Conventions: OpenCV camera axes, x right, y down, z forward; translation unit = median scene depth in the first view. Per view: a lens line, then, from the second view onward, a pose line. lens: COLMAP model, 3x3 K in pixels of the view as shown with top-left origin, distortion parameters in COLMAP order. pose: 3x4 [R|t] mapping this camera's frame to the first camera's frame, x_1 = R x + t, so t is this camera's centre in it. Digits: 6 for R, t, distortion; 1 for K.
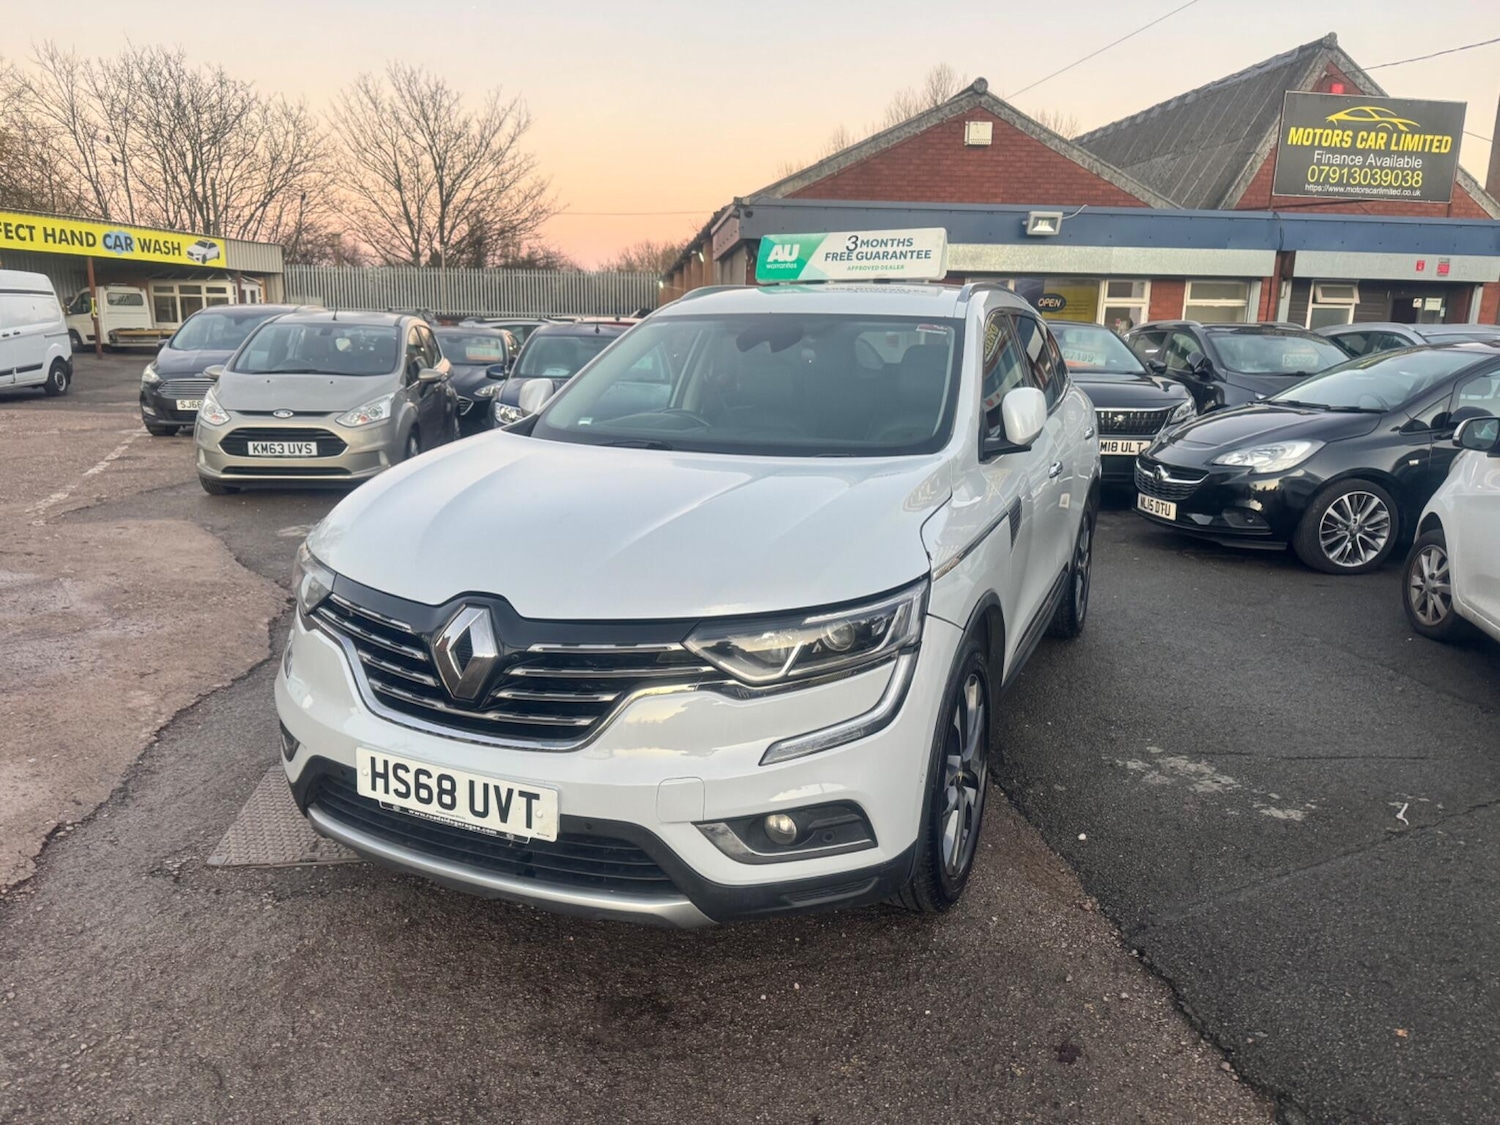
lens RADIAL K [[1067.9, 0, 738.5], [0, 1067.9, 561.6], [0, 0, 1]] dist [0.011973, -0.014384]
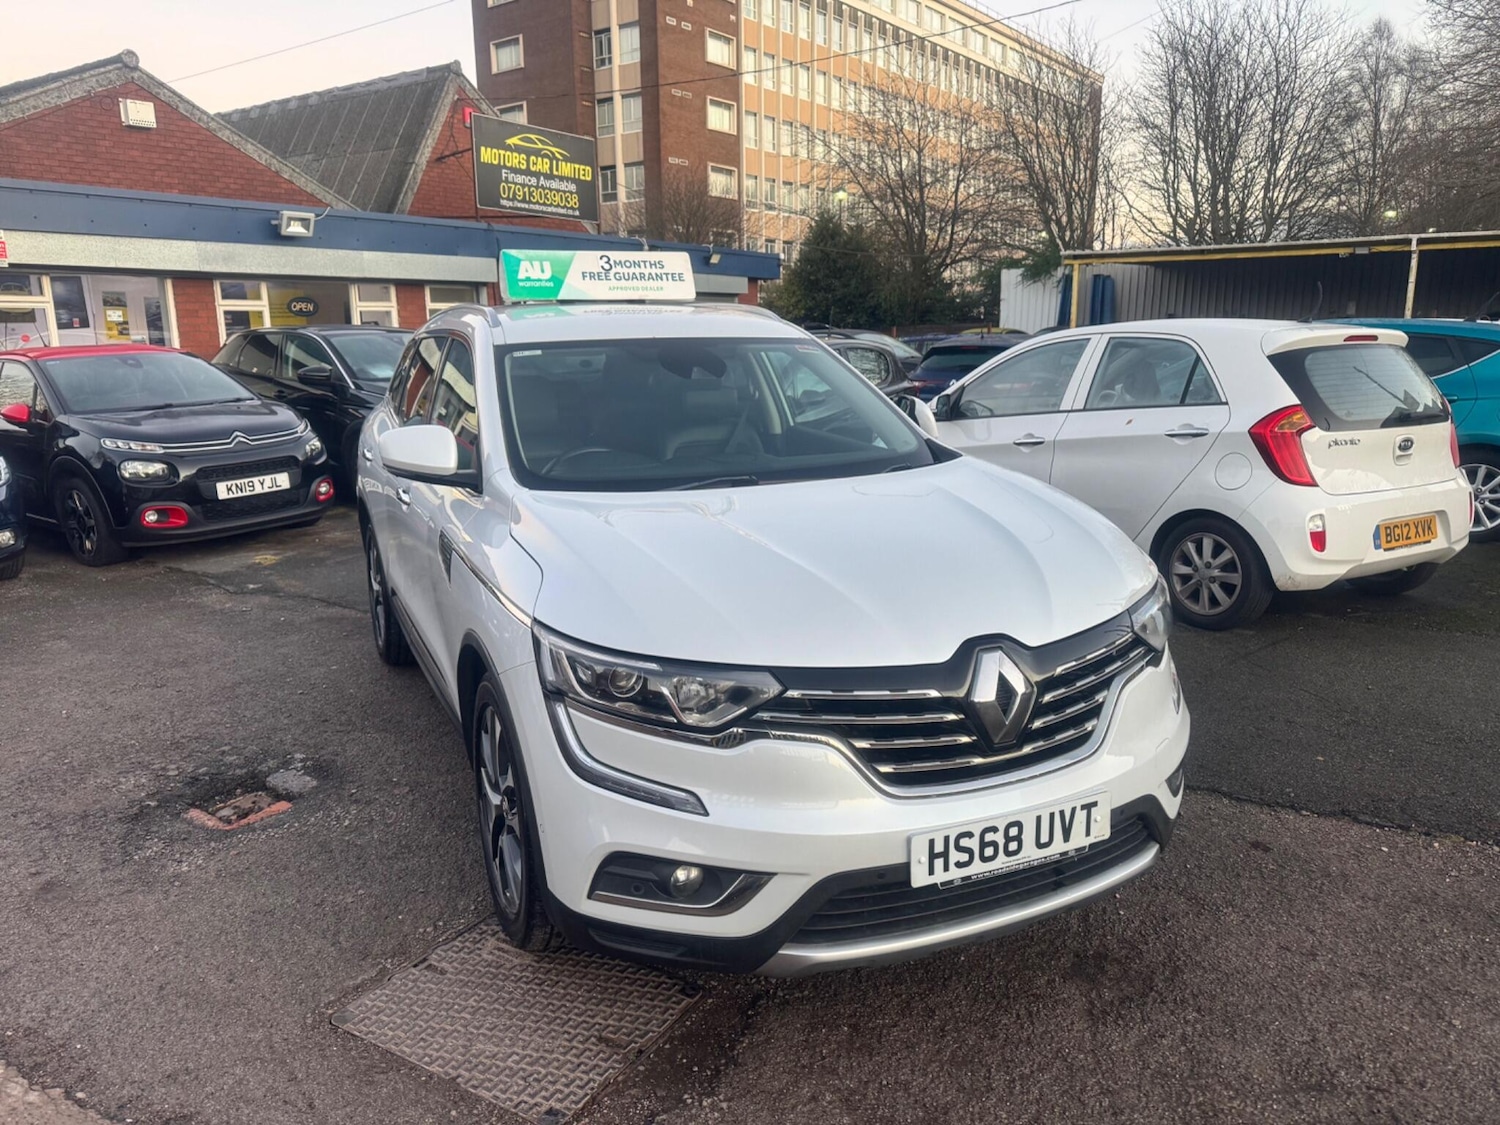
lens RADIAL K [[1061.5, 0, 747.4], [0, 1061.5, 566.5], [0, 0, 1]] dist [0.016936, -0.013158]
pose [[0.653545, -0.190963, 0.732401, -0.191960], [0.184351, 0.978669, 0.090672, -0.028908], [-0.734094, 0.075760, 0.674809, 0.085574]]
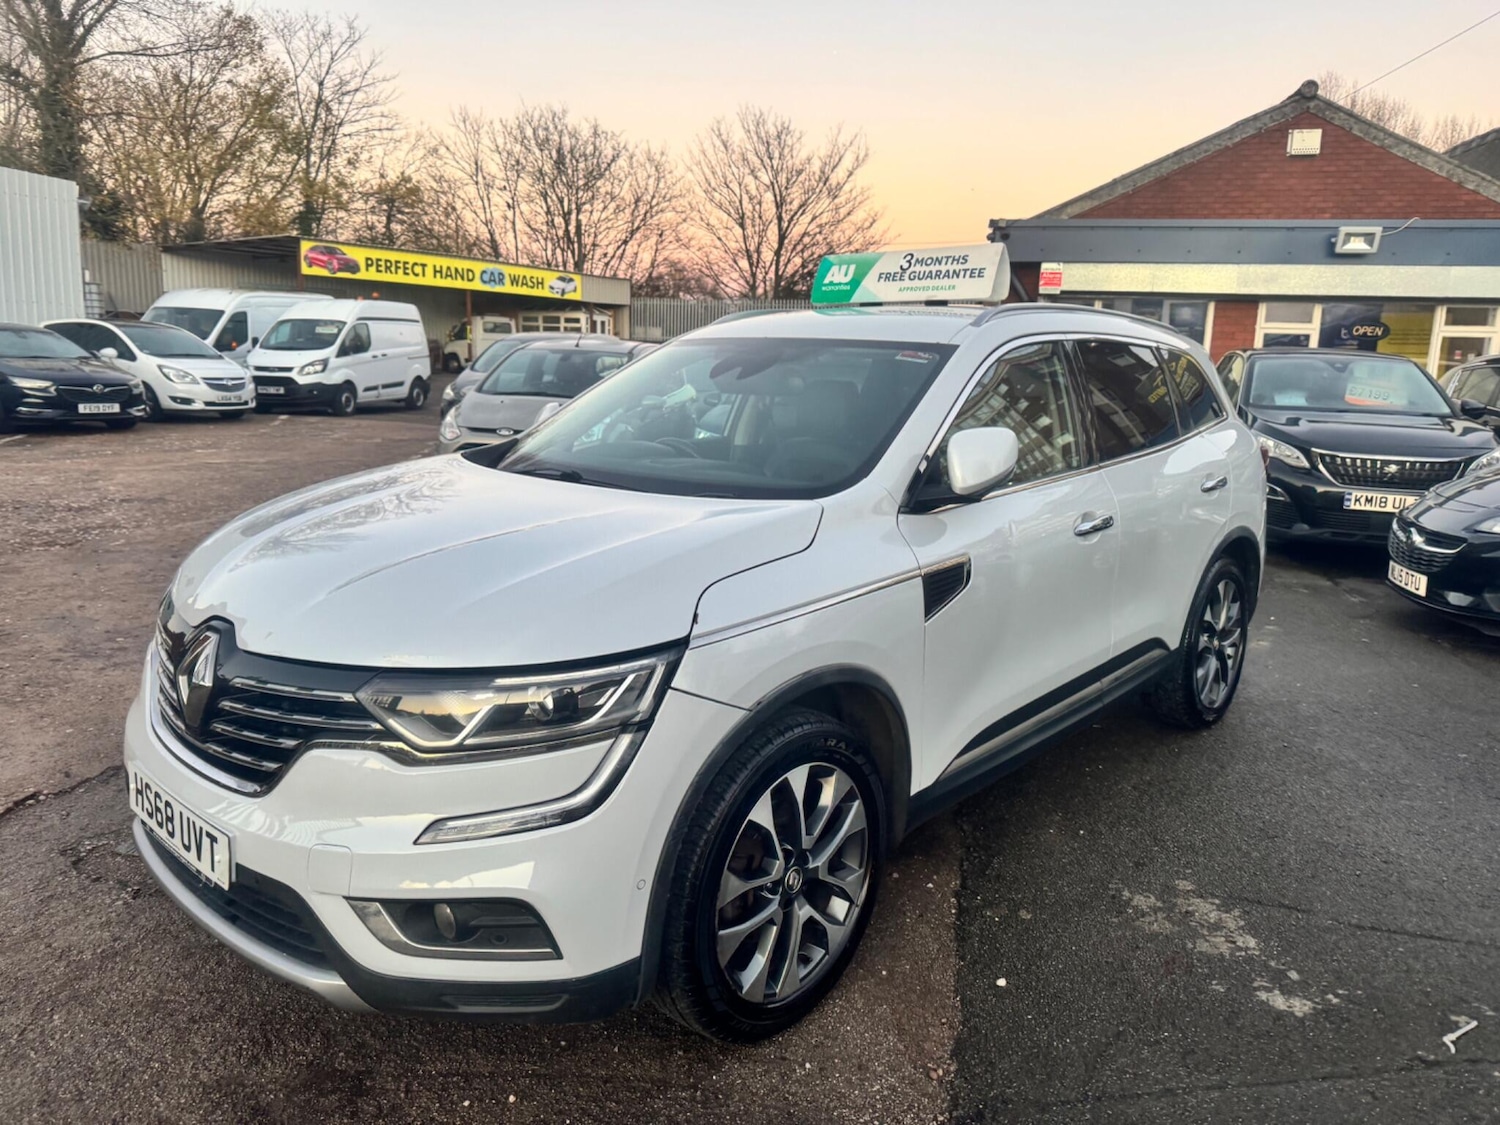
lens RADIAL K [[1060.3, 0, 735.2], [0, 1060.3, 552.1], [0, 0, 1]] dist [0.019453, -0.025804]
pose [[0.948544, 0.067679, -0.309329, 0.086486], [-0.077811, 0.996757, -0.020521, -0.008318], [0.306937, 0.043534, 0.950734, 0.038913]]
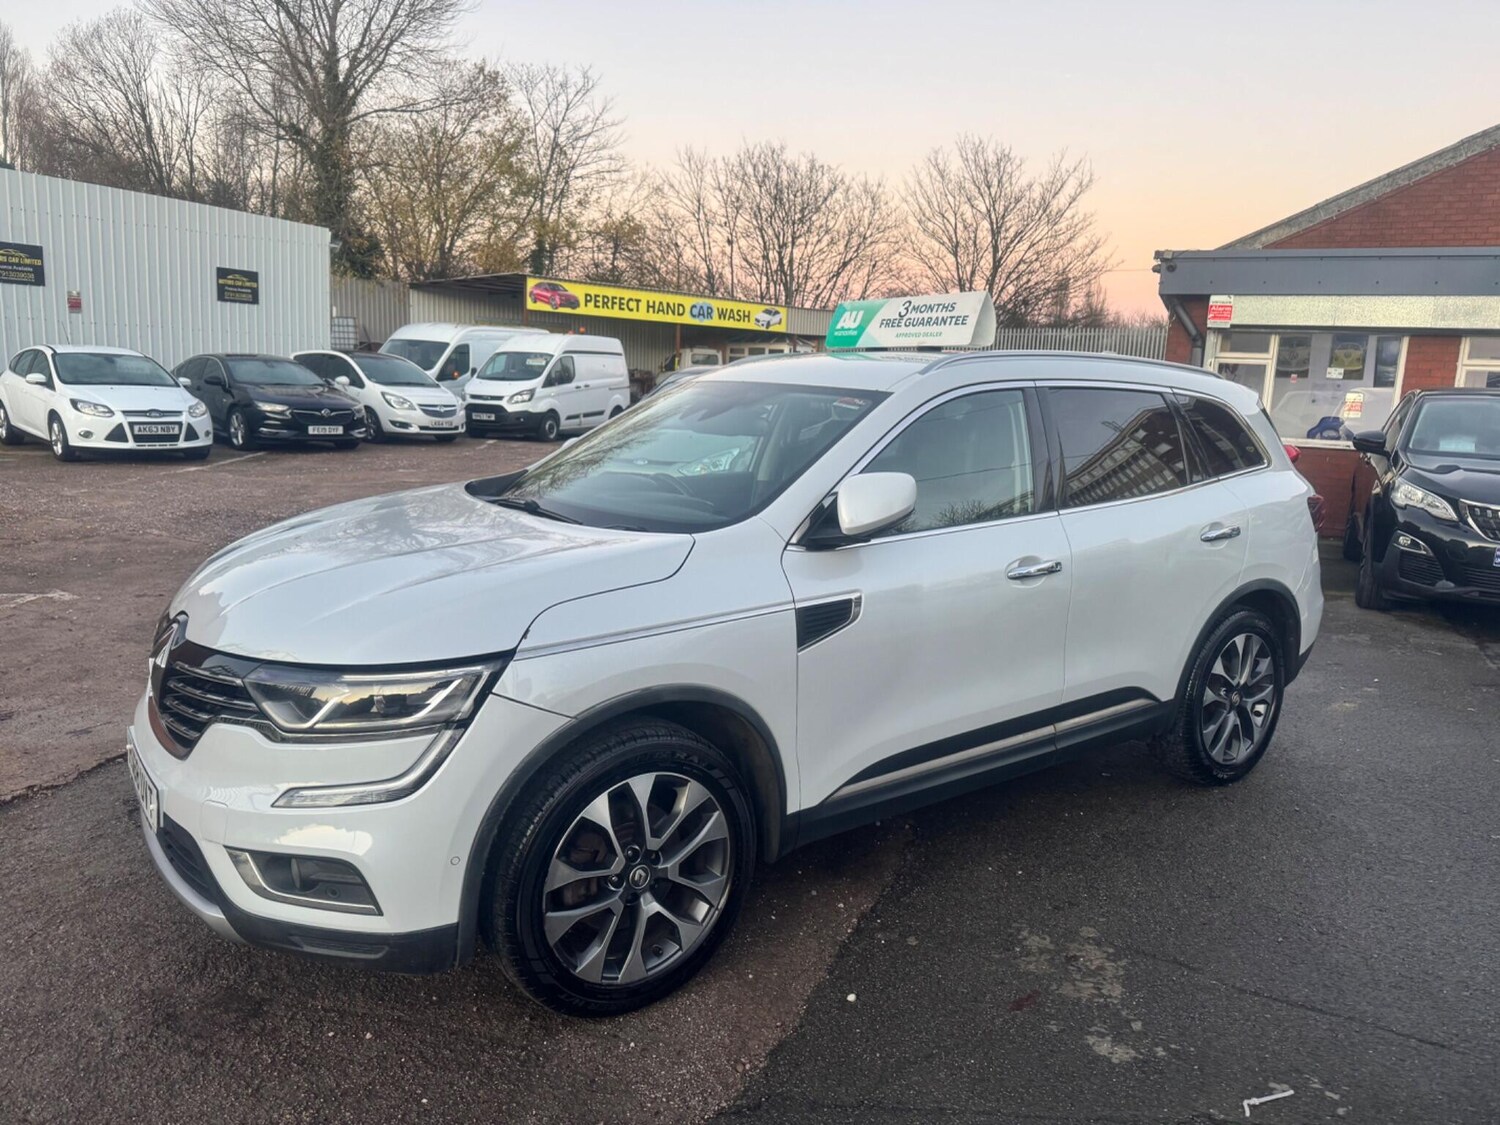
lens RADIAL K [[1054.4, 0, 737.6], [0, 1054.4, 569.8], [0, 0, 1]] dist [0.034338, -0.045250]
pose [[0.863599, 0.104422, -0.493247, 0.151144], [-0.125504, 0.992046, -0.009719, -0.014899], [0.488309, 0.070298, 0.869835, 0.047720]]
